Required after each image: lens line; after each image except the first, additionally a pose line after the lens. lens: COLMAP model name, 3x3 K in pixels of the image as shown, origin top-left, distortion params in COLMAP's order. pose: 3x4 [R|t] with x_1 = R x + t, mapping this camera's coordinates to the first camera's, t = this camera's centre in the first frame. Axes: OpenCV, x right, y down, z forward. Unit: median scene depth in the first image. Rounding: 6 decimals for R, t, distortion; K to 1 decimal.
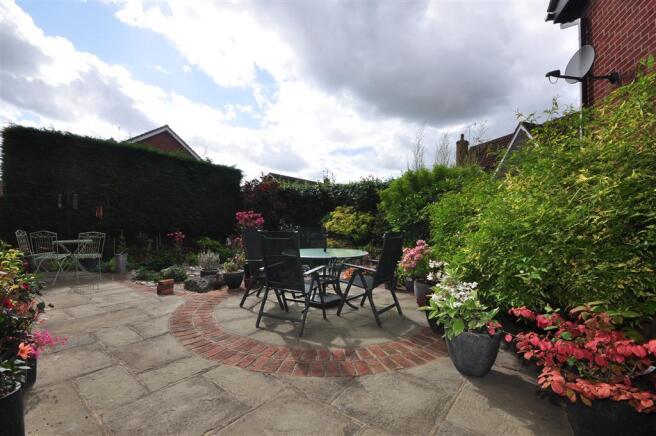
lens RADIAL K [[285.8, 0, 327.6], [0, 285.8, 218.8], [0, 0, 1]] dist [-0.024127, -0.000854]
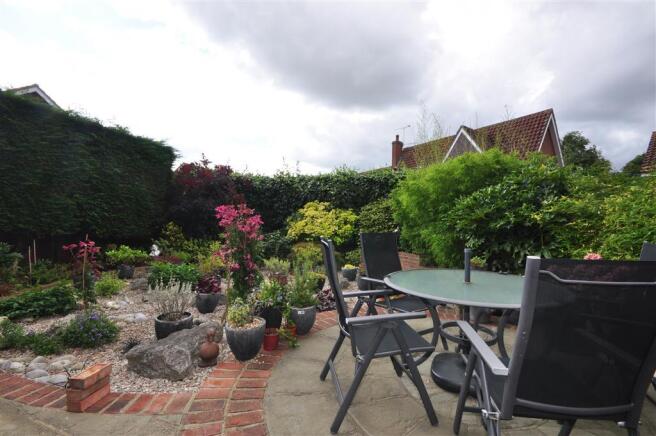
lens RADIAL K [[285.8, 0, 328.7], [0, 285.8, 217.2], [0, 0, 1]] dist [-0.024127, -0.000854]
pose [[0.951253, 0.004956, 0.308372, -0.156236], [-0.004702, 0.999988, -0.001568, -0.000383], [-0.308376, 0.000042, 0.951264, 0.217516]]
